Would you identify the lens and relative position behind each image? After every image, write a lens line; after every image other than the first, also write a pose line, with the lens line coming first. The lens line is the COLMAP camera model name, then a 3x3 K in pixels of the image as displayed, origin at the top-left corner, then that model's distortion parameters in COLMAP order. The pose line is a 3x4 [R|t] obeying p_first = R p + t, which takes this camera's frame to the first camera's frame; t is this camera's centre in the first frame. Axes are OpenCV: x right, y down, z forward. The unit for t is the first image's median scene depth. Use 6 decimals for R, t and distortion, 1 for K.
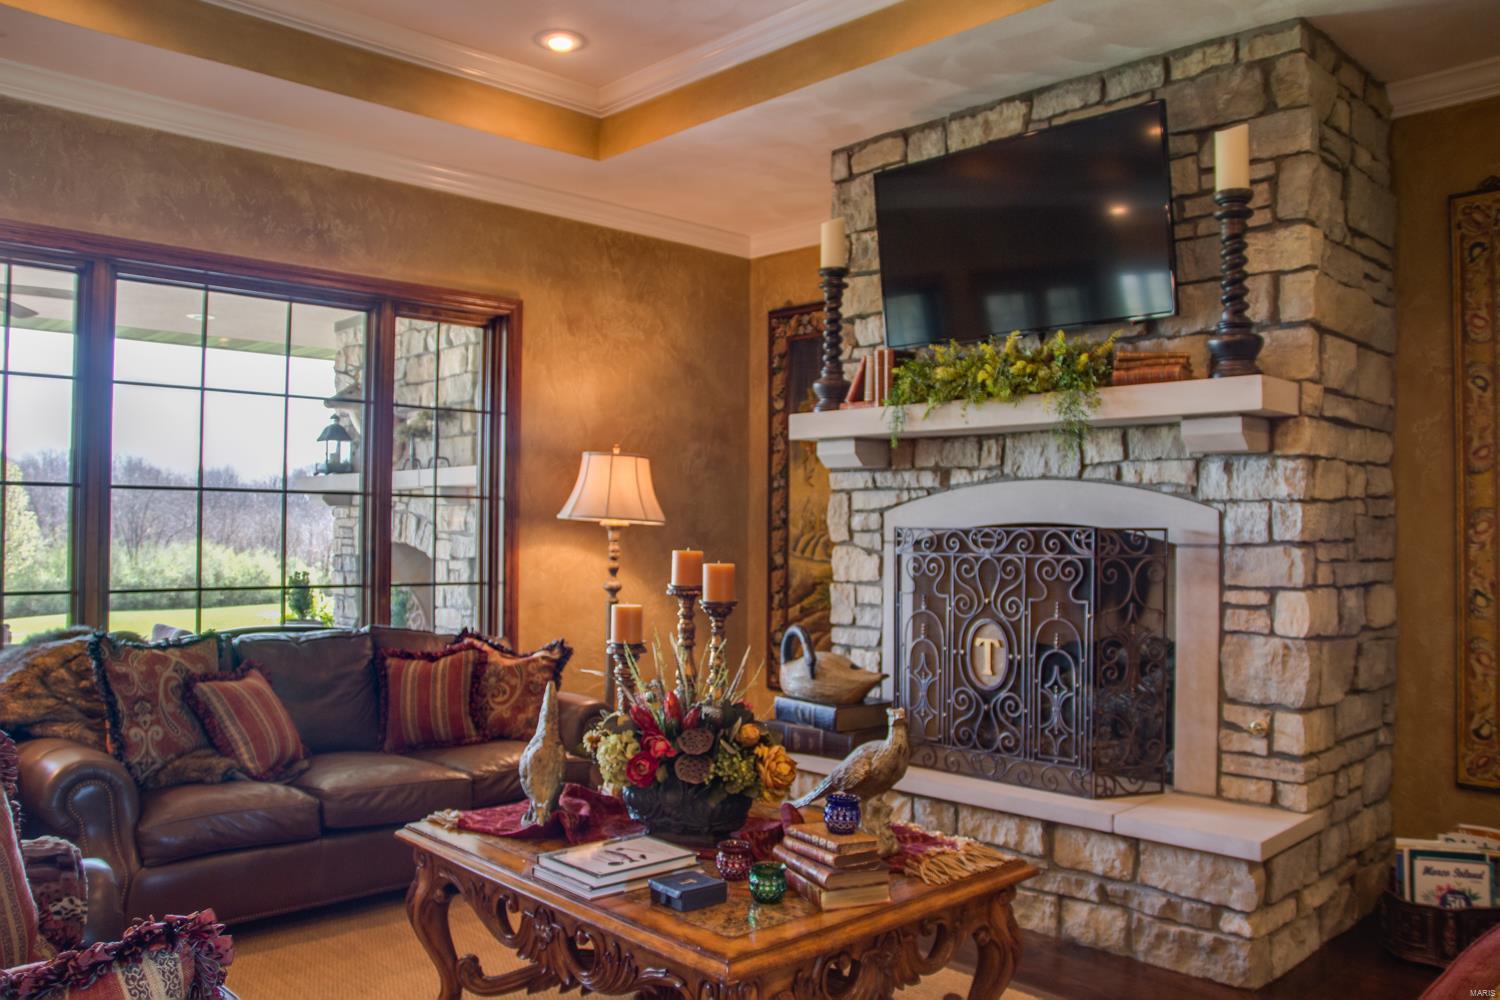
lens RADIAL K [[1173.6, 0, 742.1], [0, 1173.6, 497.6], [0, 0, 1]] dist [-0.147175, 0.121047]
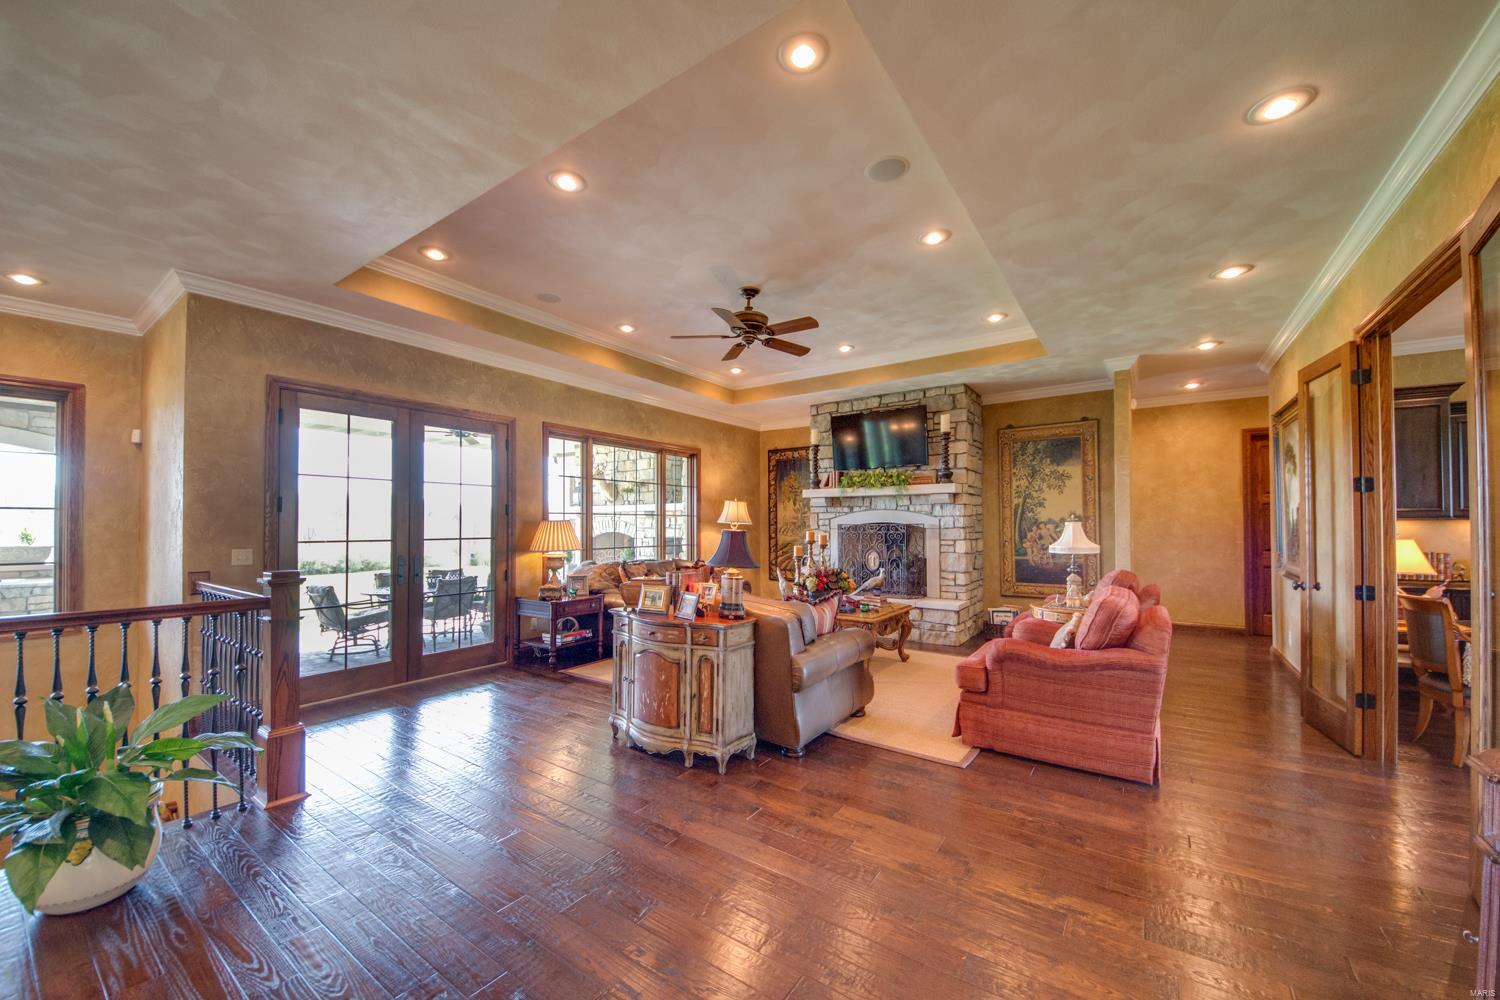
lens RADIAL K [[557.5, 0, 748.0], [0, 557.5, 513.0], [0, 0, 1]] dist [0.011560, -0.013466]
pose [[0.981162, -0.007206, 0.193051, -0.441178], [0.006240, 0.999965, 0.005611, -0.017761], [-0.193085, -0.004301, 0.981173, -0.522453]]
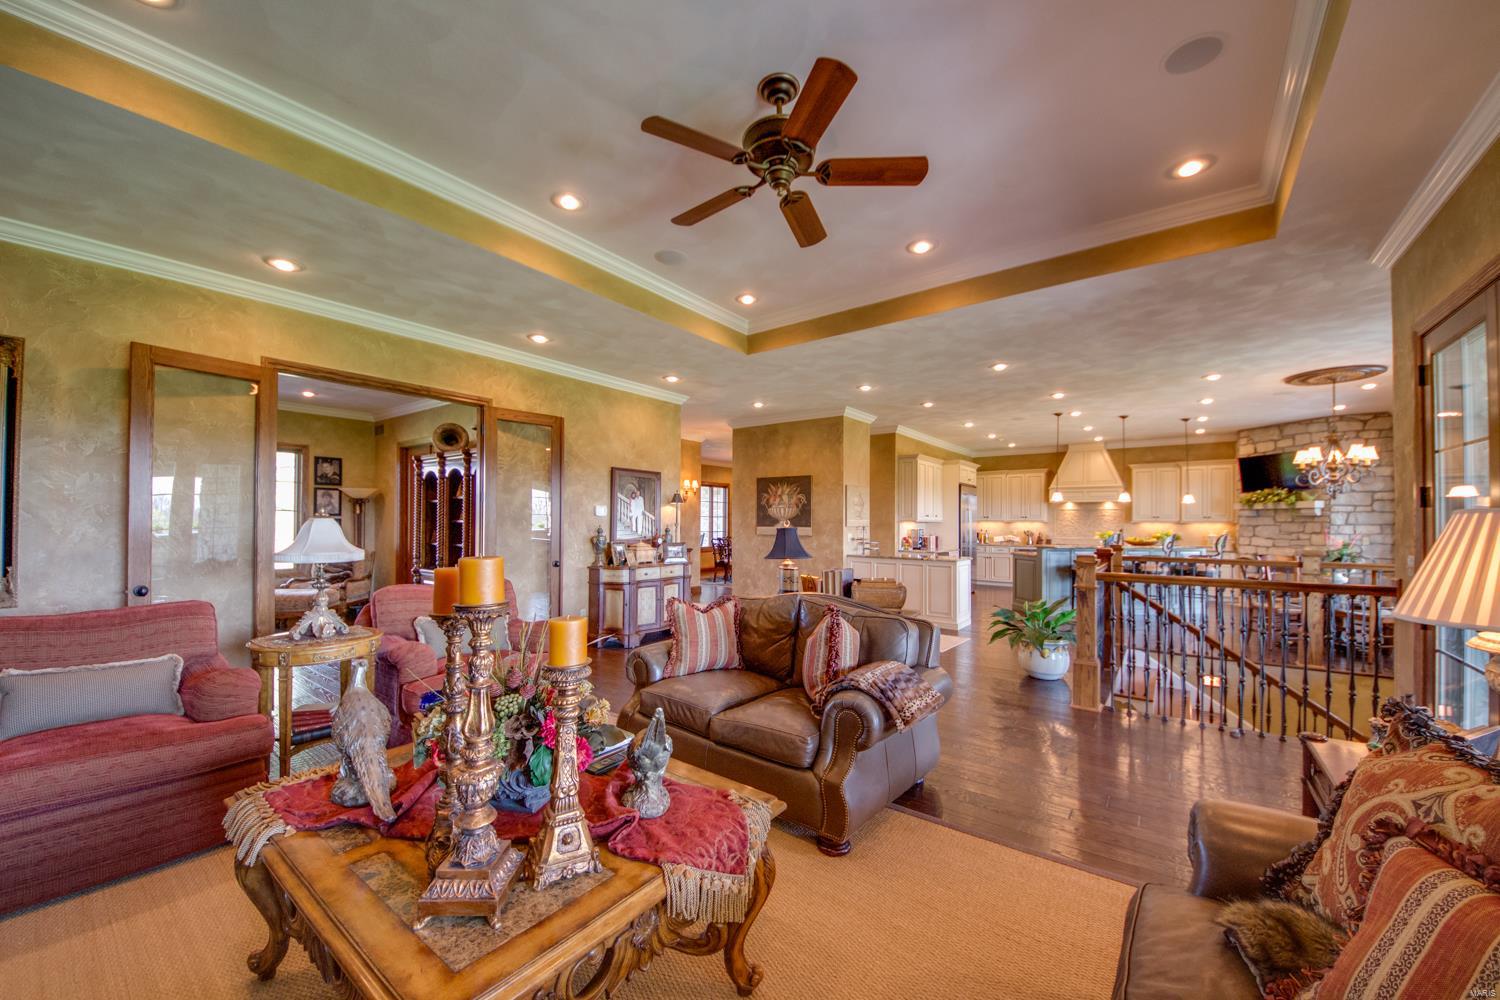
lens RADIAL K [[557.5, 0, 737.4], [0, 557.5, 517.0], [0, 0, 1]] dist [0.011560, -0.013466]
pose [[-0.991297, -0.017655, -0.130458, -0.125805], [-0.013244, 0.999313, -0.034601, 0.024644], [0.130980, -0.032572, -0.990850, 1.074537]]
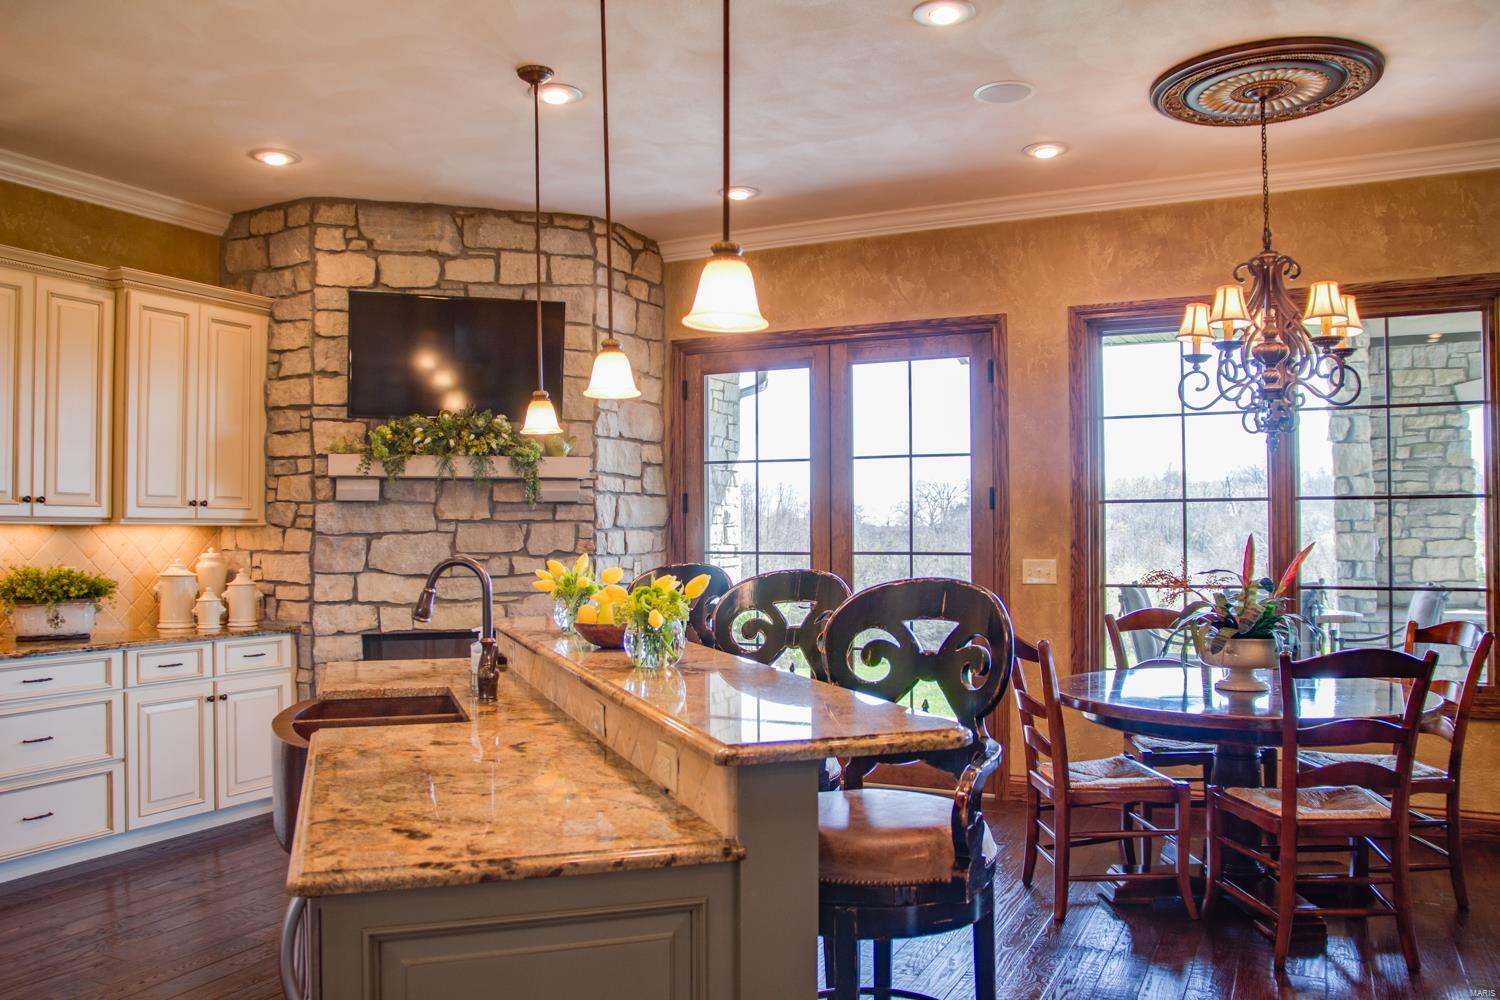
lens RADIAL K [[1173.6, 0, 753.7], [0, 1173.6, 502.0], [0, 0, 1]] dist [-0.147175, 0.121047]
pose [[0.336343, -0.035383, -0.941074, -1.013057], [0.032502, 0.999135, -0.025950, -0.030552], [0.941178, -0.021859, 0.337202, -0.806065]]
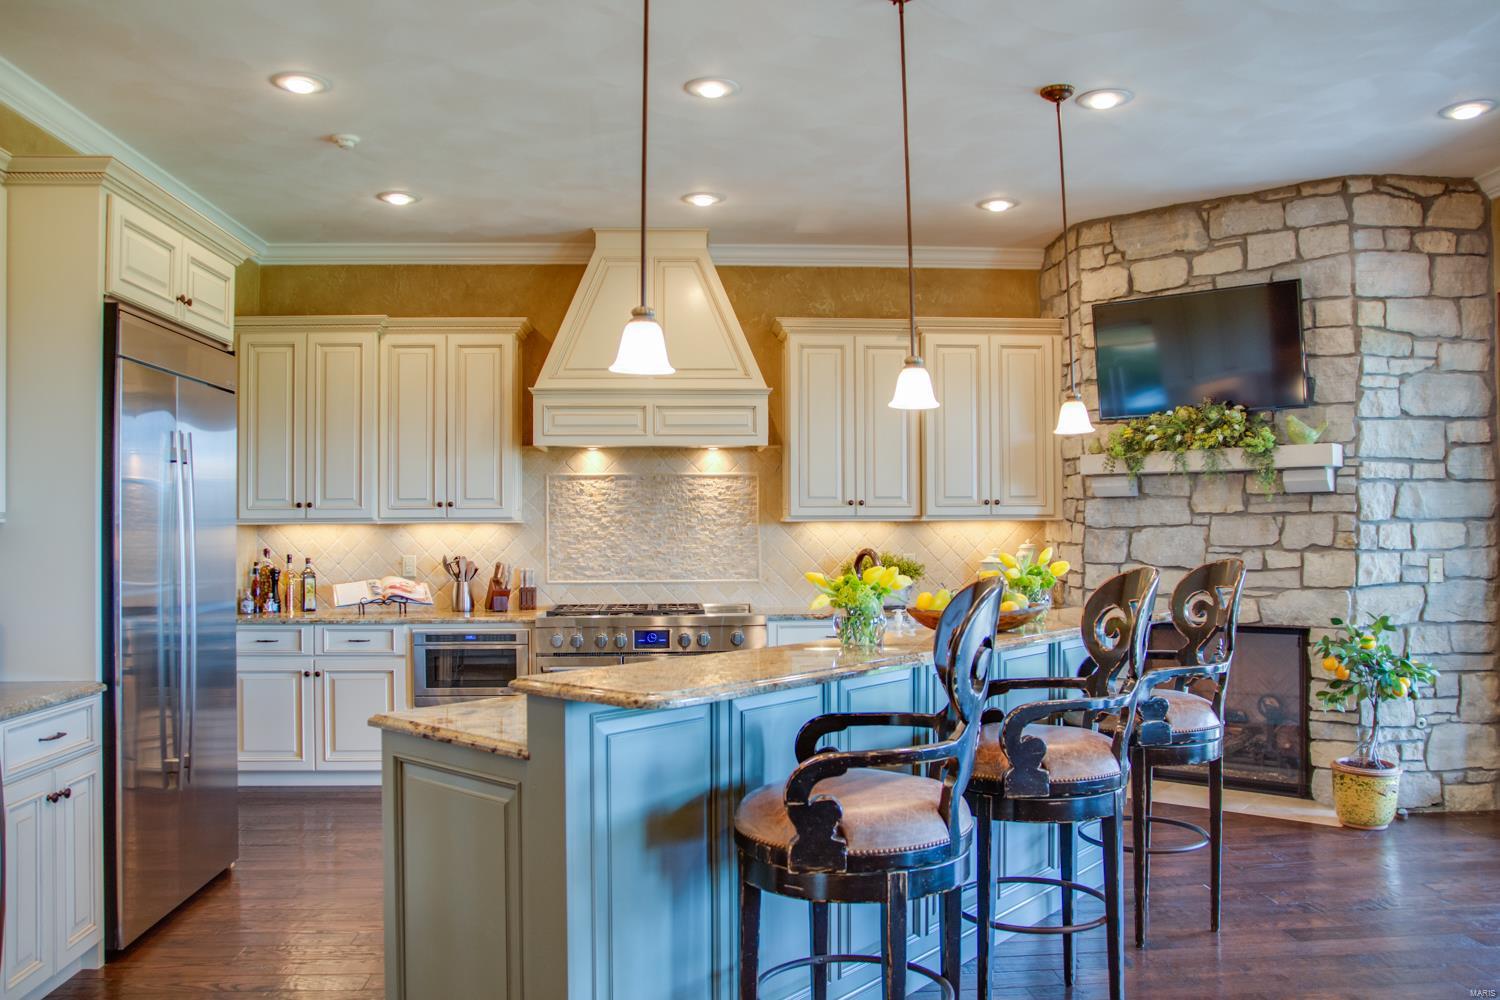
lens RADIAL K [[1173.6, 0, 743.5], [0, 1173.6, 510.5], [0, 0, 1]] dist [-0.147175, 0.121047]
pose [[-0.654508, -0.017967, -0.755841, -1.028804], [0.018822, 0.999021, -0.040046, -0.015893], [0.755821, -0.040437, -0.653529, -0.229686]]
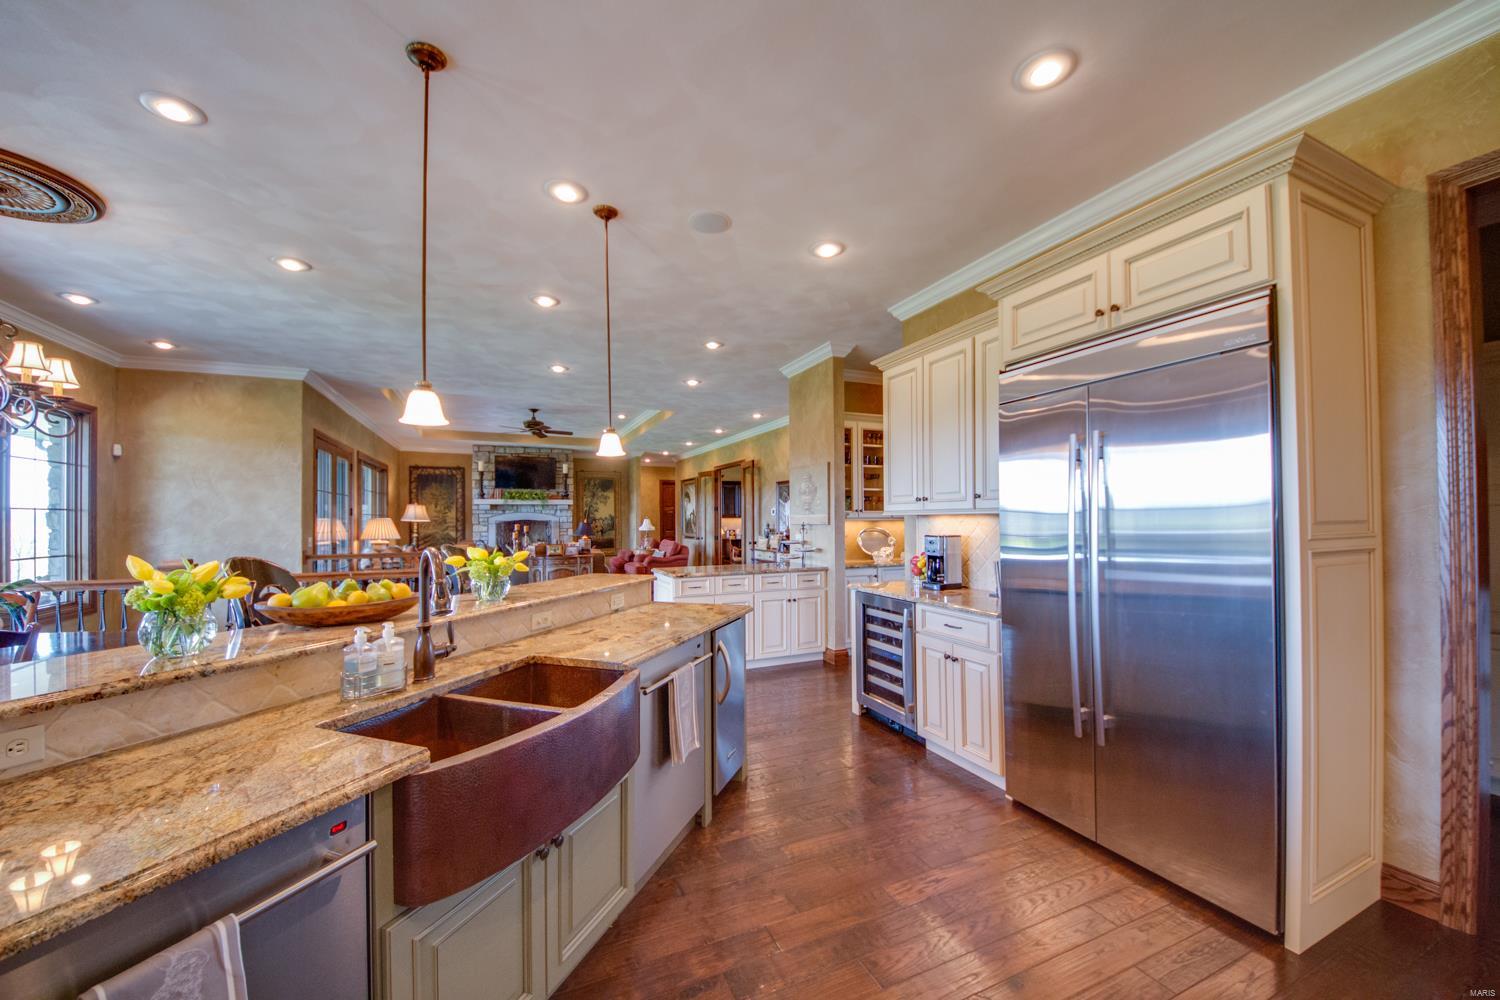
lens RADIAL K [[557.5, 0, 752.1], [0, 557.5, 512.1], [0, 0, 1]] dist [0.011560, -0.013466]
pose [[0.332734, -0.001578, 0.943019, -2.021938], [-0.013018, 0.999896, 0.006267, -0.050102], [-0.942931, -0.014362, 0.332679, -1.037587]]
